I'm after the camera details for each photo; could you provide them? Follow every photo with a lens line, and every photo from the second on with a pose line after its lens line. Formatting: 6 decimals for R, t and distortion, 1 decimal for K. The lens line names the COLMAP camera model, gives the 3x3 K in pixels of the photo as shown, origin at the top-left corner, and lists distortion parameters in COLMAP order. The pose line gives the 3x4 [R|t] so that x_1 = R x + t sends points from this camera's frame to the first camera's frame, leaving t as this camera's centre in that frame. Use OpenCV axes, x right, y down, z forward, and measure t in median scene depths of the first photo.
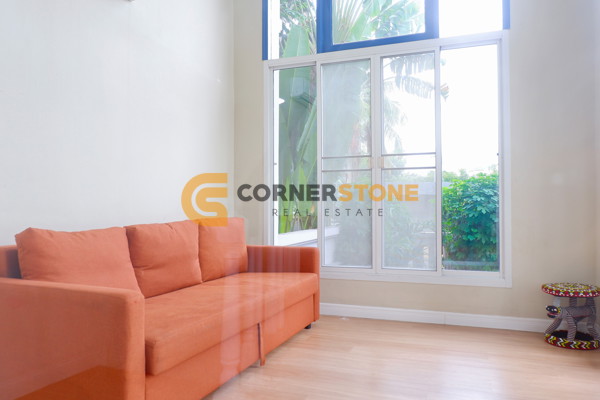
lens RADIAL K [[465.9, 0, 297.3], [0, 465.9, 198.7], [0, 0, 1]] dist [0.003296, -0.002684]
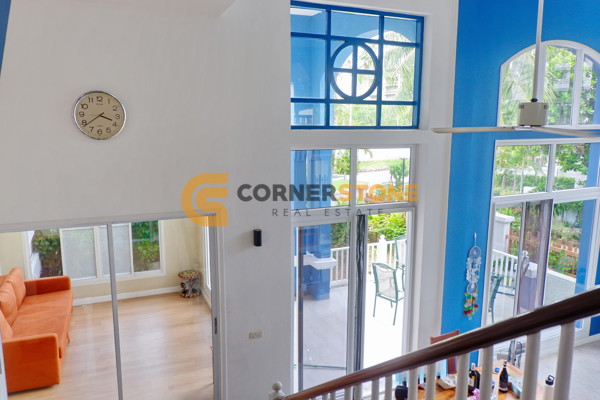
lens RADIAL K [[465.9, 0, 298.6], [0, 465.9, 196.3], [0, 0, 1]] dist [0.003296, -0.002684]
pose [[0.733216, -0.104125, 0.671976, -0.580403], [-0.010889, 0.986282, 0.164709, -0.602690], [-0.679908, -0.128085, 0.722024, -1.079968]]
